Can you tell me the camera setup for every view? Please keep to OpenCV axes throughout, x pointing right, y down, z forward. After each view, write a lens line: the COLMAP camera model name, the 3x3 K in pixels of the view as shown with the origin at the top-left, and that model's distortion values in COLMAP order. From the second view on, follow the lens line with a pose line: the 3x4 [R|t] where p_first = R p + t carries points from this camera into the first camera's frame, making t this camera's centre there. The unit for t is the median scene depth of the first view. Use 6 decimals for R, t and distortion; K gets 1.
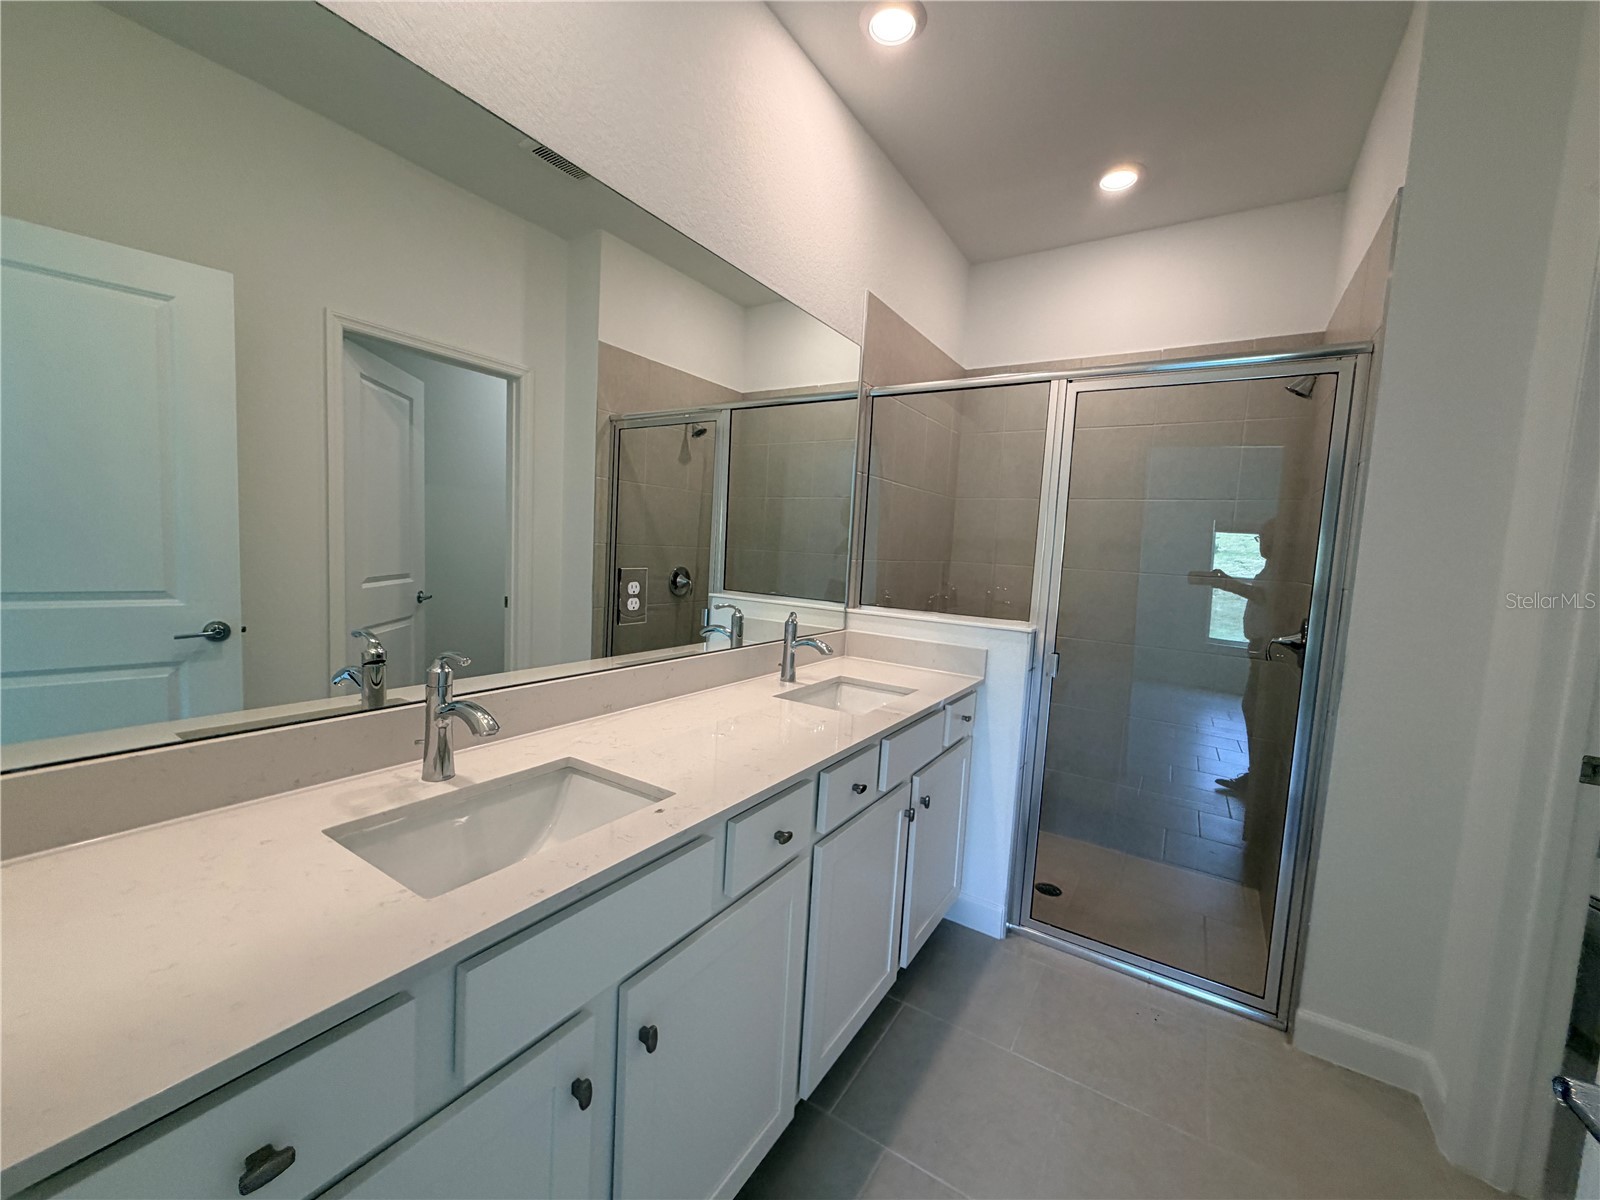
lens RADIAL K [[635.2, 0, 796.2], [0, 635.2, 601.0], [0, 0, 1]] dist [0.000110, -0.000498]
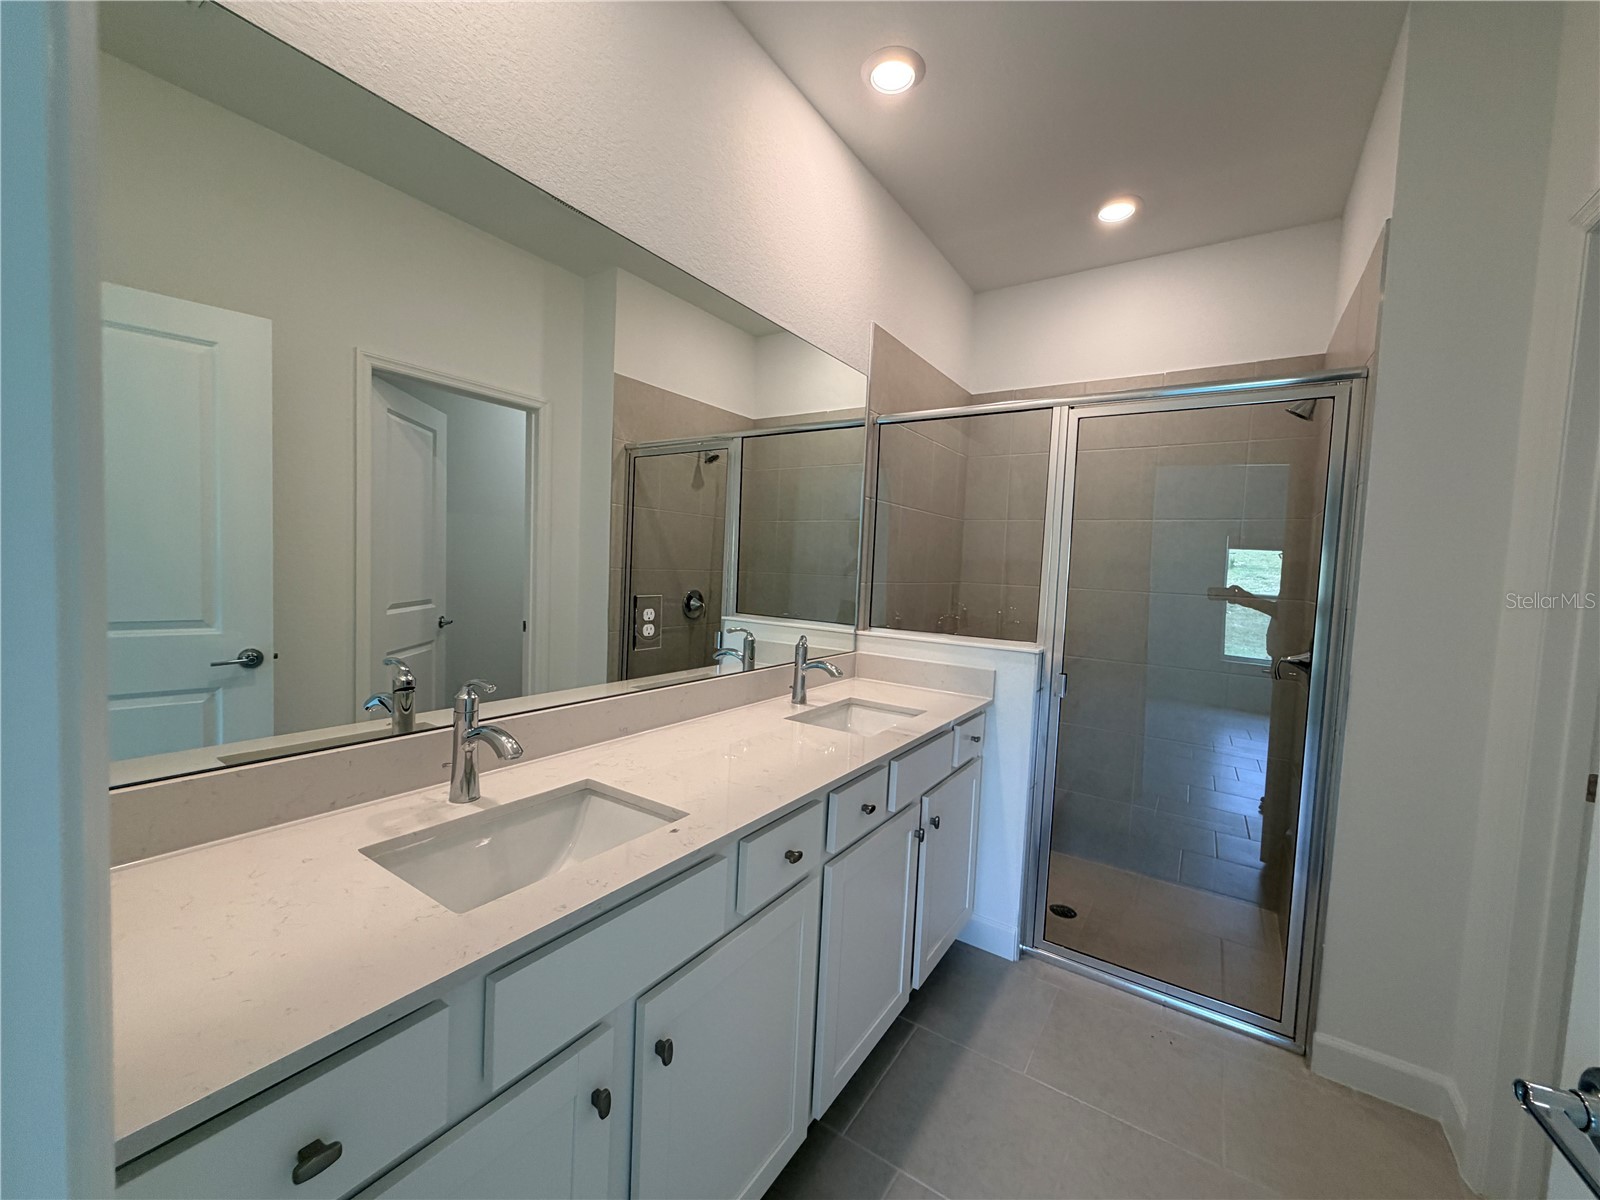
lens RADIAL K [[635.2, 0, 796.2], [0, 635.2, 601.0], [0, 0, 1]] dist [0.000110, -0.000498]
pose [[0.999747, -0.008922, -0.020646, 0.005237], [0.008288, 0.999497, -0.030599, -0.006993], [0.020908, 0.030420, 0.999318, -0.026202]]
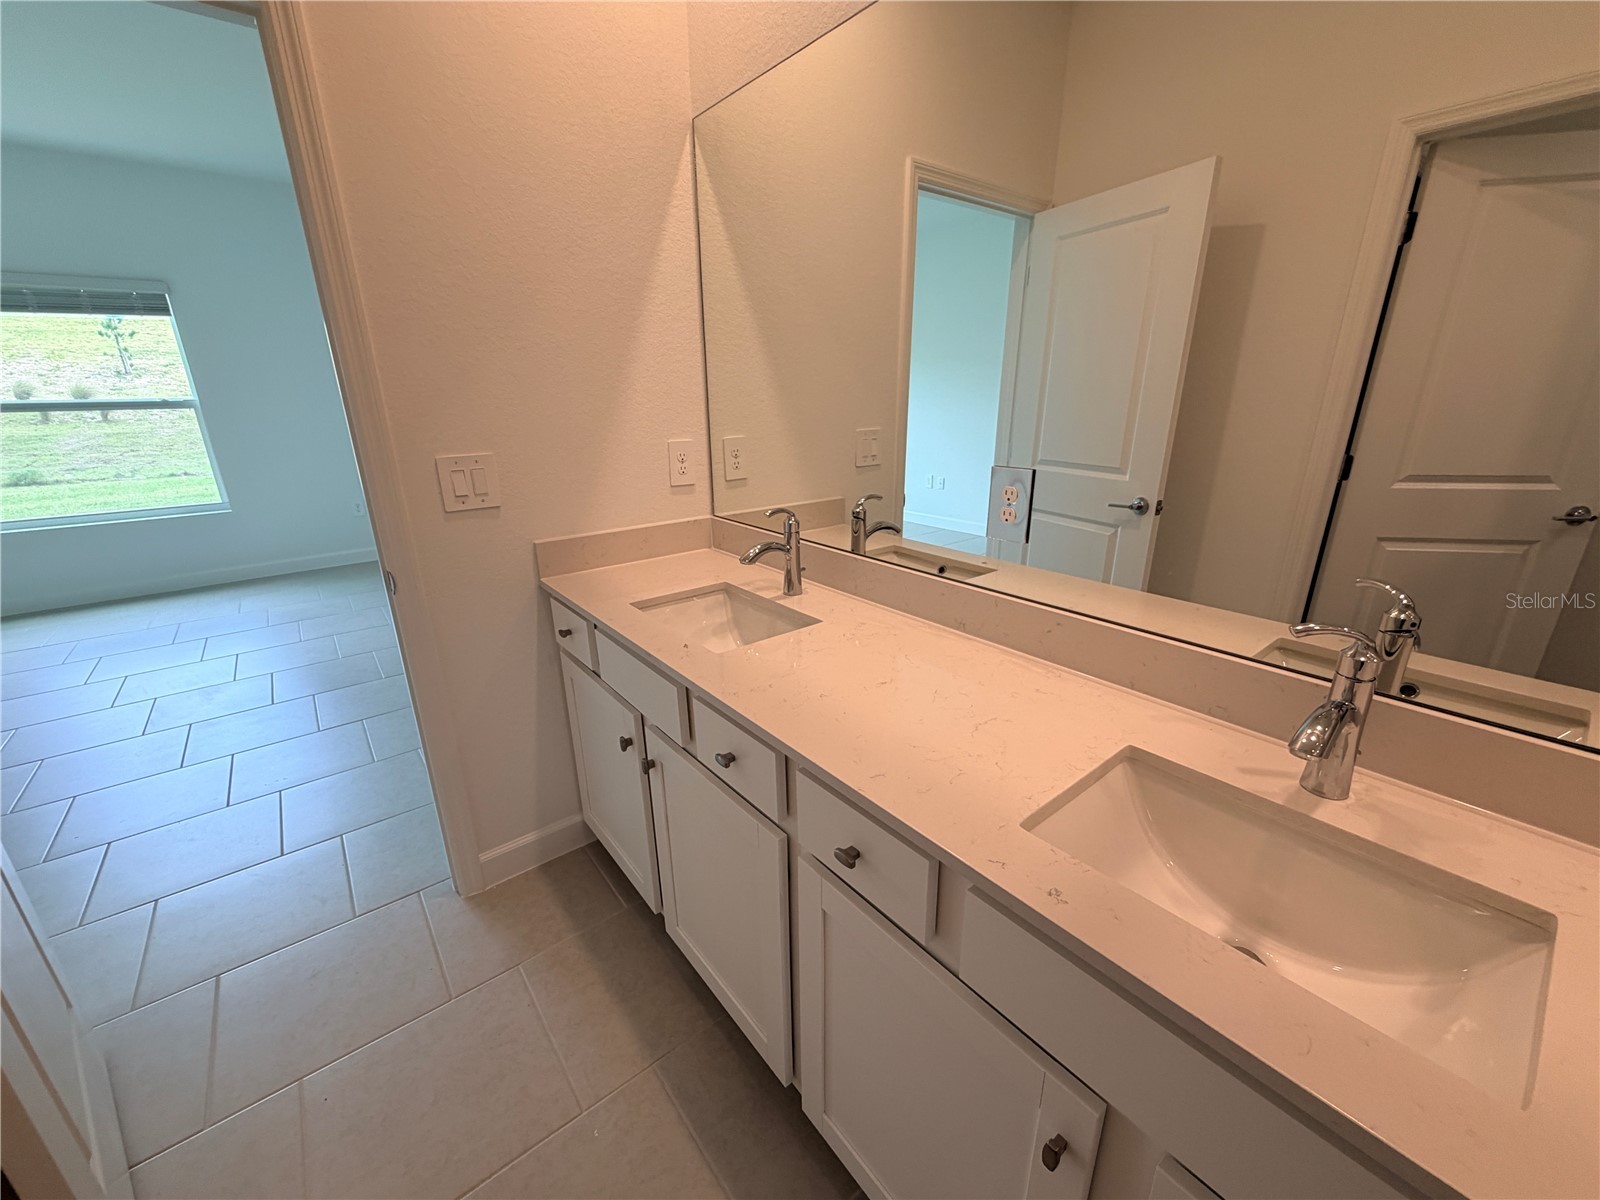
lens RADIAL K [[635.2, 0, 796.2], [0, 635.2, 601.0], [0, 0, 1]] dist [0.000110, -0.000498]
pose [[-0.318275, 0.253800, -0.913393, 0.440331], [-0.083866, 0.952180, 0.293801, -0.079875], [0.944281, 0.170112, -0.281770, 0.780678]]
